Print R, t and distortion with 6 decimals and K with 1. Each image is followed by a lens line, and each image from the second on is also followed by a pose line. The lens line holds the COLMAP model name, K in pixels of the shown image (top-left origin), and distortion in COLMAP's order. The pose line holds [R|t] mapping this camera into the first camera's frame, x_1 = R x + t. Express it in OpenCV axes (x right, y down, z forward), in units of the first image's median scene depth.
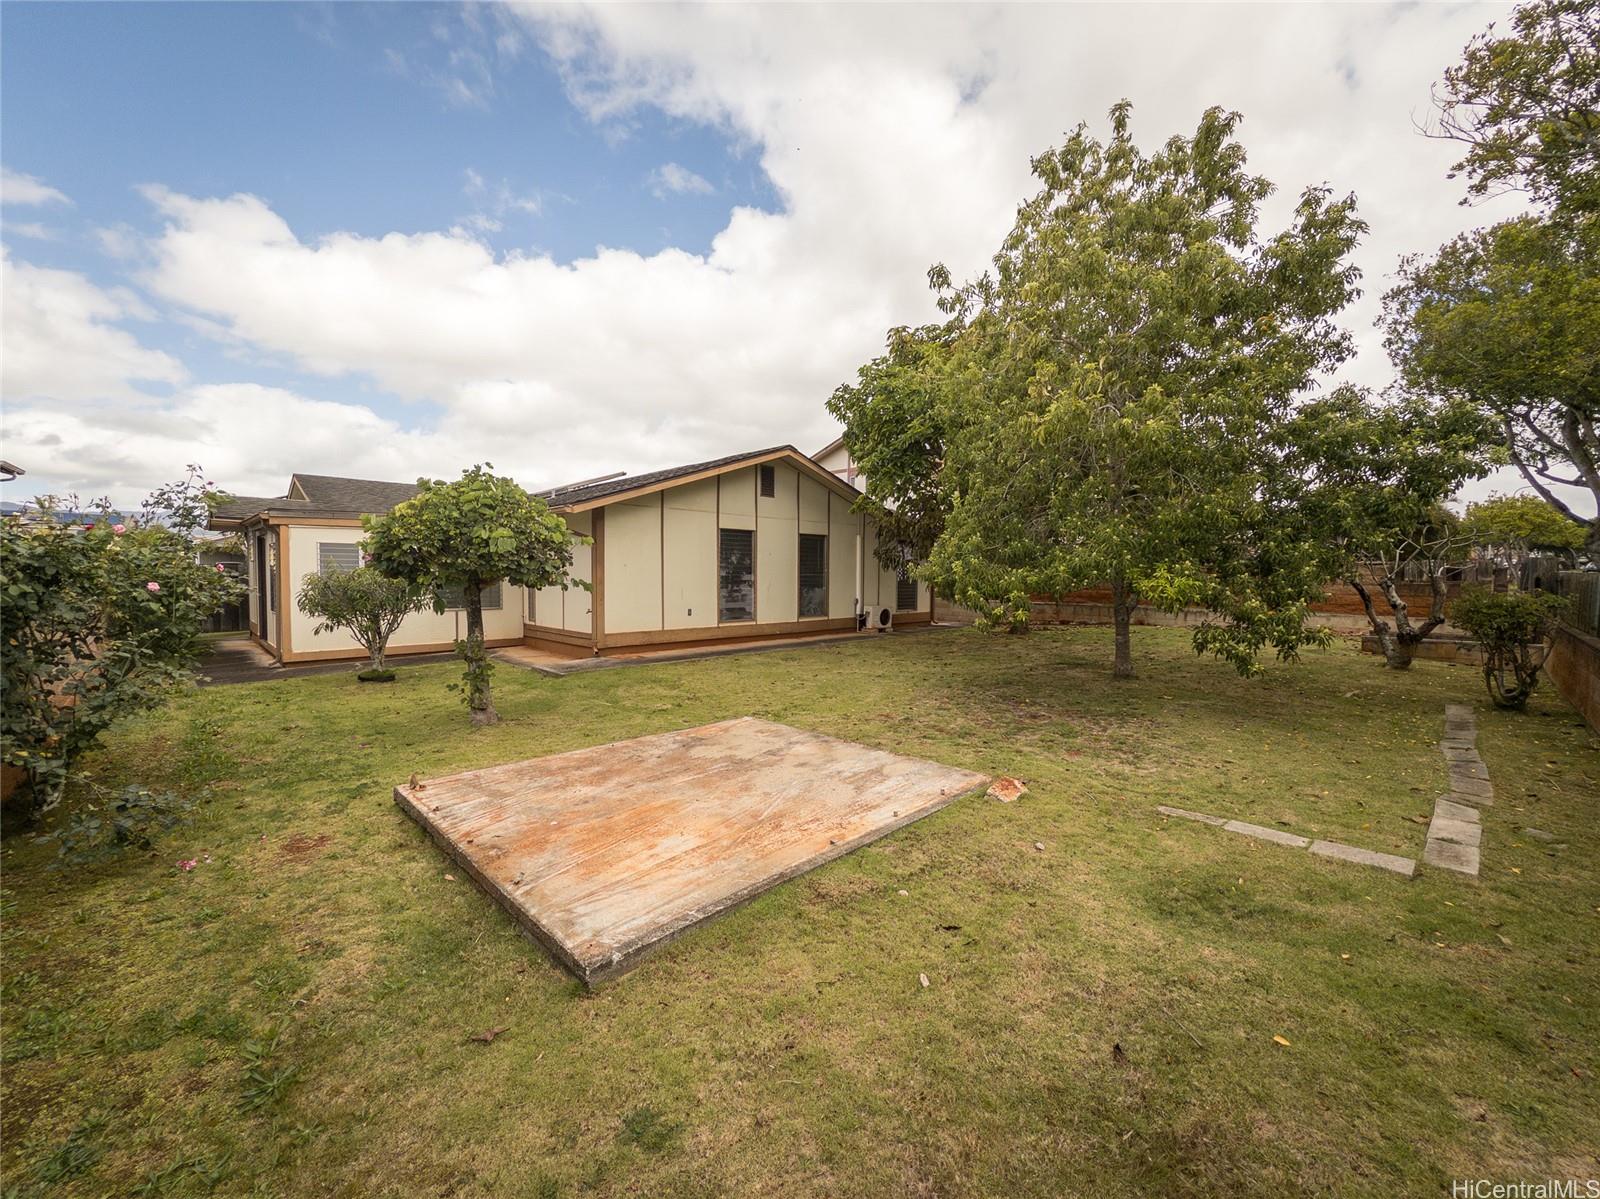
lens RADIAL K [[651.7, 0, 798.5], [0, 651.7, 604.1], [0, 0, 1]] dist [-0.000144, 0.000008]
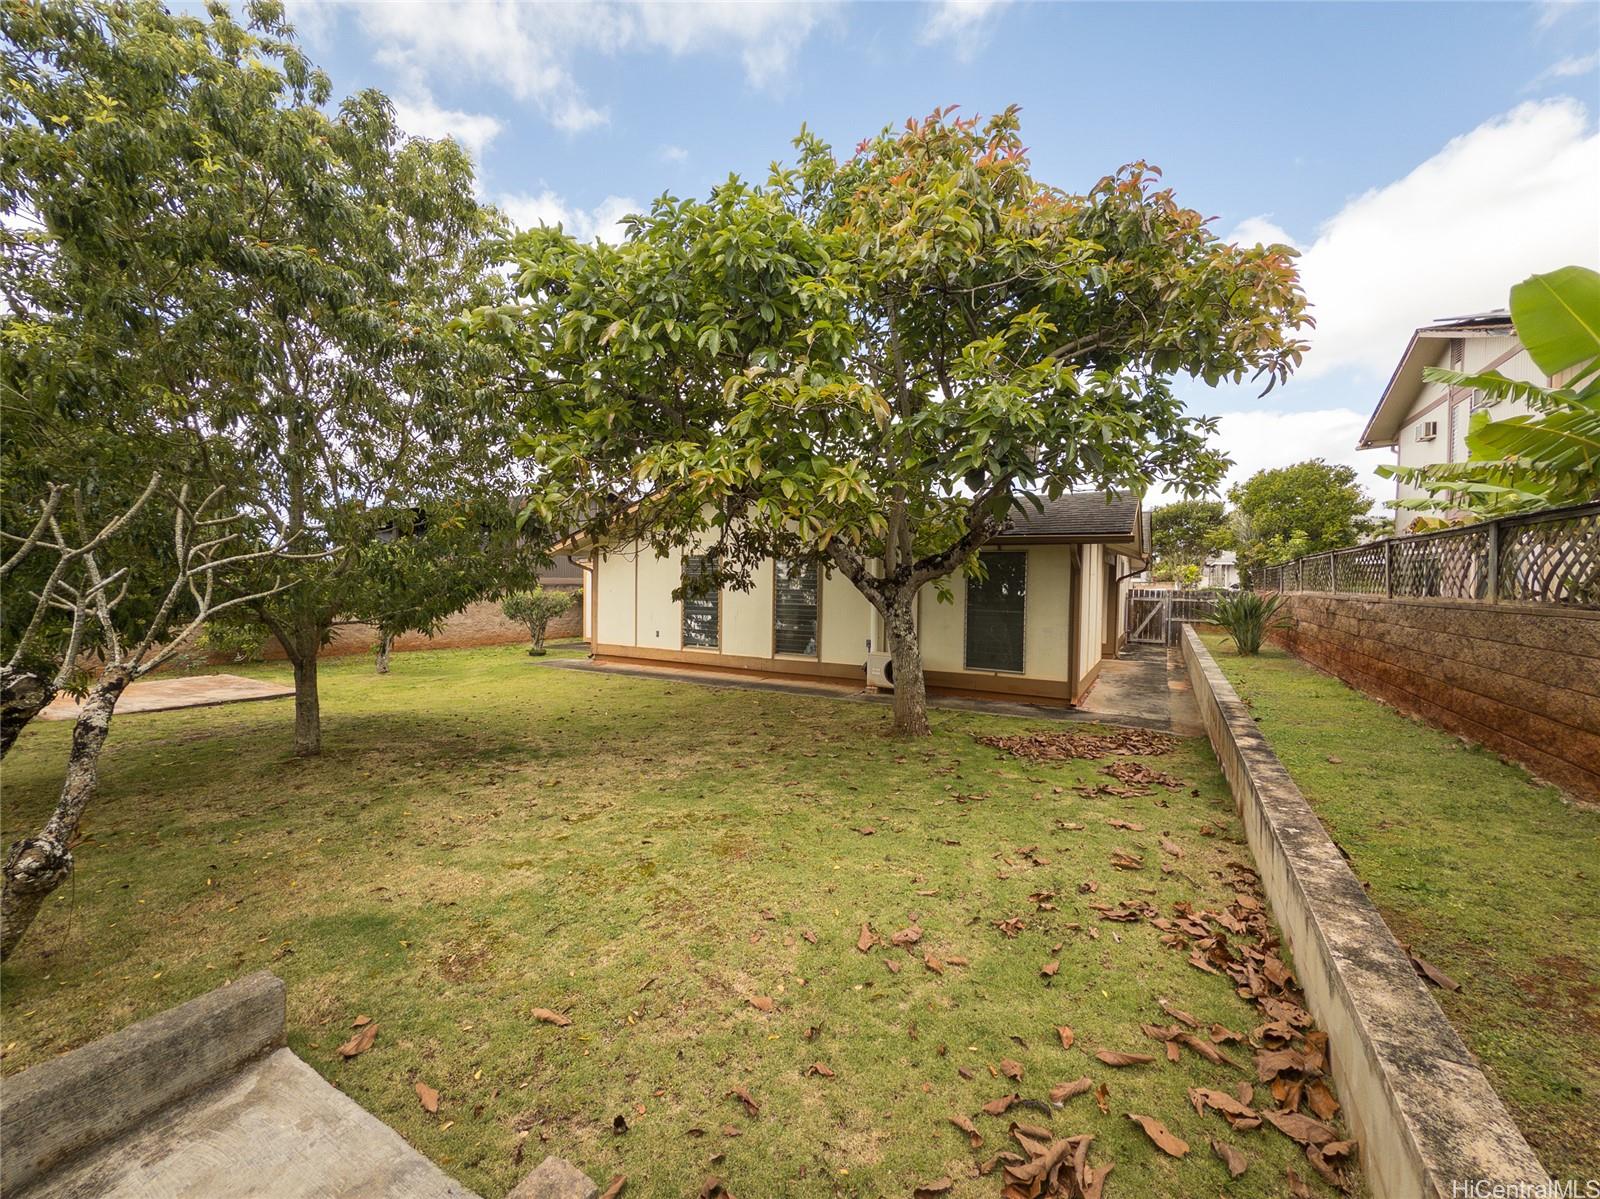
lens RADIAL K [[651.7, 0, 798.5], [0, 651.7, 604.1], [0, 0, 1]] dist [-0.000144, 0.000008]
pose [[0.263031, 0.019797, -0.964584, 0.848492], [-0.065801, 0.997830, 0.002536, -0.049941], [0.962541, 0.062803, 0.263763, 0.832025]]
